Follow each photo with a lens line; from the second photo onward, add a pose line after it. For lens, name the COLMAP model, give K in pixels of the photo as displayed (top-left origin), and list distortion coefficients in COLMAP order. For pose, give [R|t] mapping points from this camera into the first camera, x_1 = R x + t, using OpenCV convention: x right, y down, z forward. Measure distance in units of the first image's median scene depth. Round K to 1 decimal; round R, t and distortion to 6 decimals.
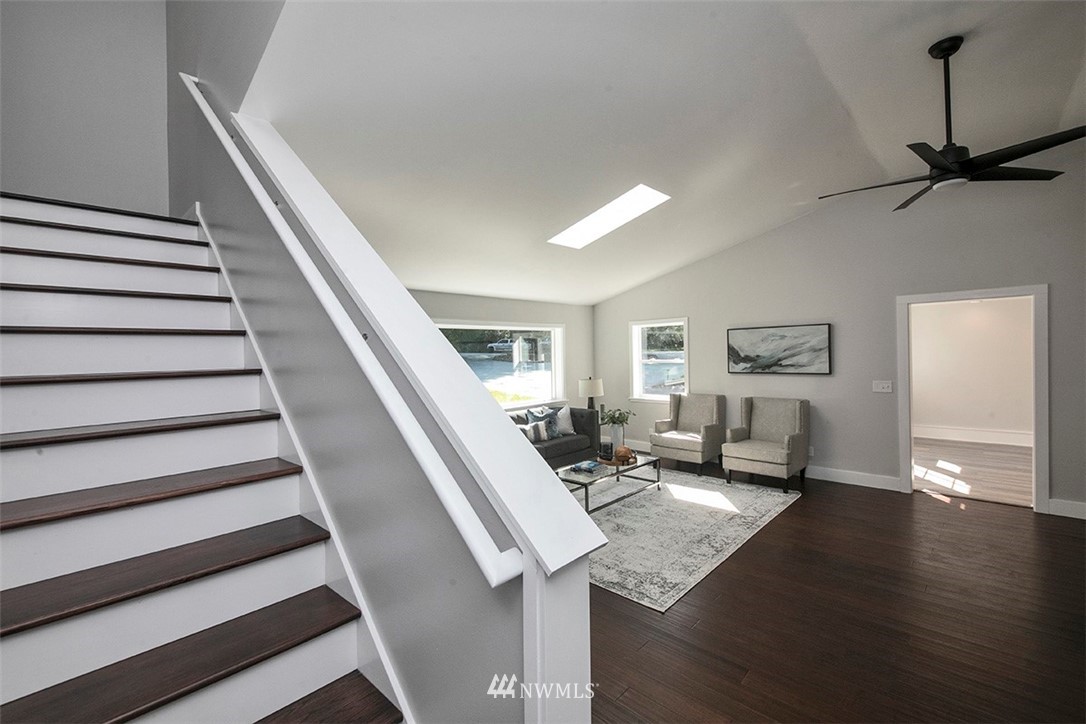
lens RADIAL K [[468.0, 0, 543.0], [0, 468.0, 362.0], [0, 0, 1]] dist [0.000733, 0.000132]
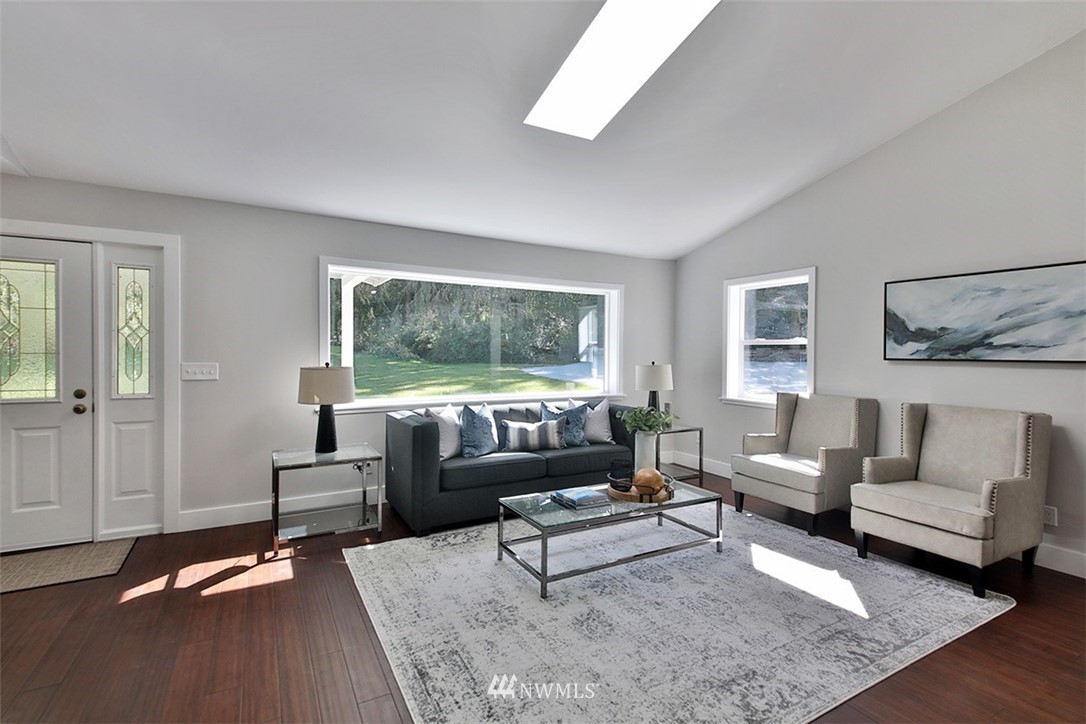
lens RADIAL K [[519.7, 0, 543.0], [0, 519.7, 362.0], [0, 0, 1]] dist [0.026430, -0.026533]
pose [[0.955951, 0.040252, -0.290755, 0.201368], [-0.040290, 0.999171, 0.005859, 0.042251], [0.290750, 0.006114, 0.956780, 0.296973]]
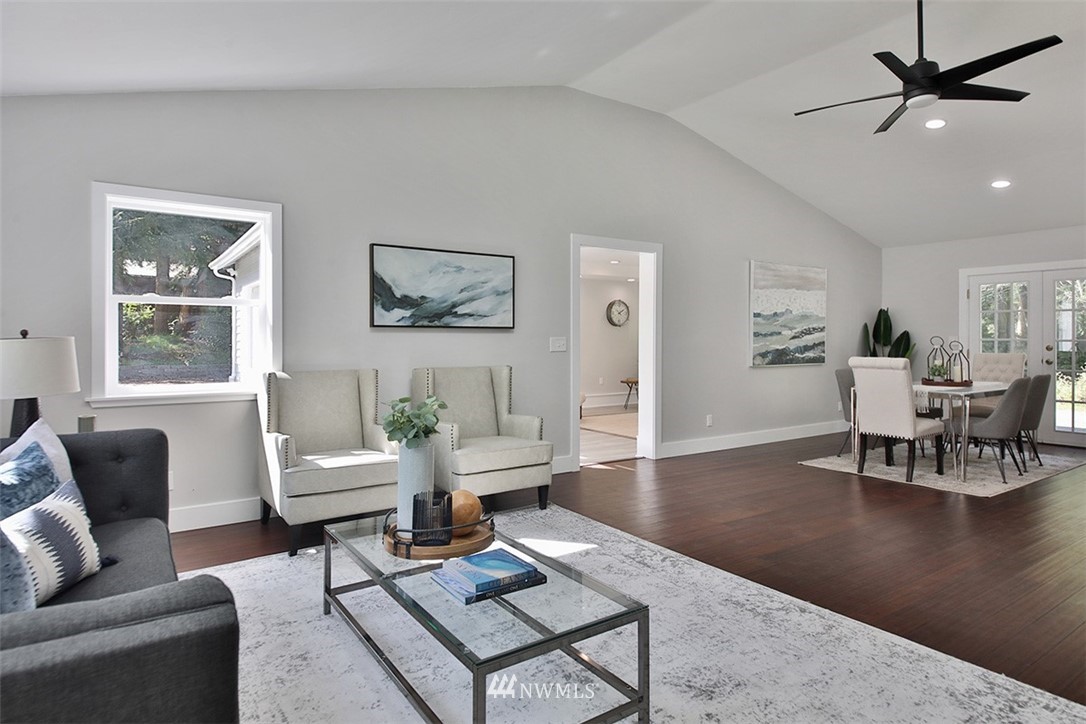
lens RADIAL K [[592.0, 0, 539.0], [0, 592.0, 341.3], [0, 0, 1]] dist [-0.003681, -0.001611]
pose [[0.193383, 0.022016, 0.980876, -0.240719], [0.015040, 0.999564, -0.025401, 0.064696], [-0.981008, 0.019664, 0.192967, 0.746466]]
